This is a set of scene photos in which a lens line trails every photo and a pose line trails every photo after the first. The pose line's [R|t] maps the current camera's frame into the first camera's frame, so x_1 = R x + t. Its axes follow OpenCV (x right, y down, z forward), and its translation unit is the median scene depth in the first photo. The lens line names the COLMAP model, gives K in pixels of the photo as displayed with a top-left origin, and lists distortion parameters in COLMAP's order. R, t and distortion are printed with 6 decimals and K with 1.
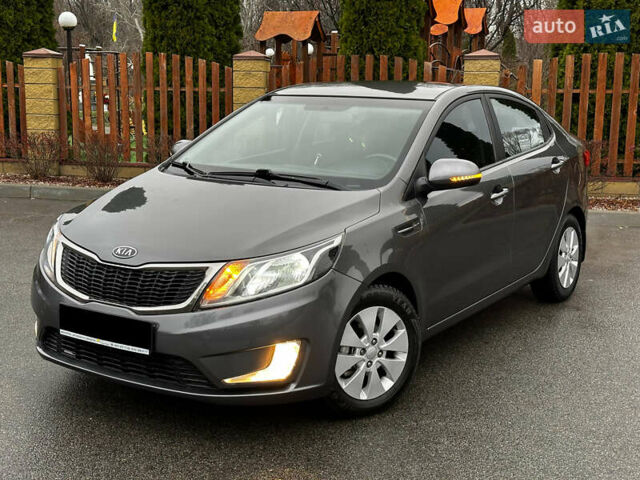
lens RADIAL K [[853.1, 0, 319.9], [0, 853.1, 244.0], [0, 0, 1]] dist [0.047794, 0.000000]
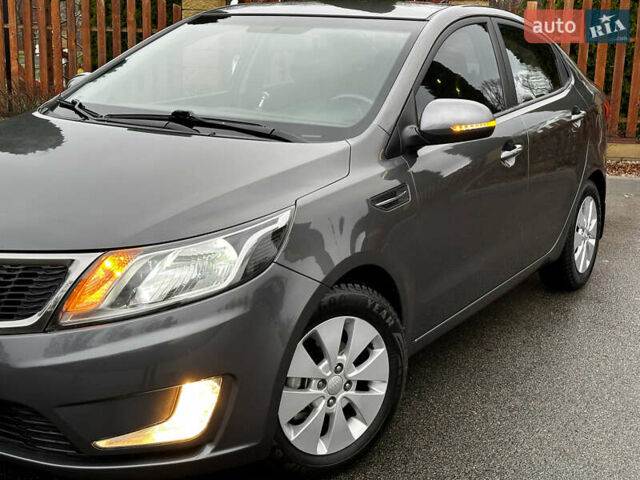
lens RADIAL K [[853.1, 0, 322.3], [0, 853.1, 238.7], [0, 0, 1]] dist [0.047794, 0.000000]
pose [[0.999226, 0.008233, 0.038477, 0.019732], [-0.009674, 0.999253, 0.037417, -0.010125], [-0.038140, -0.037760, 0.998559, 0.275989]]
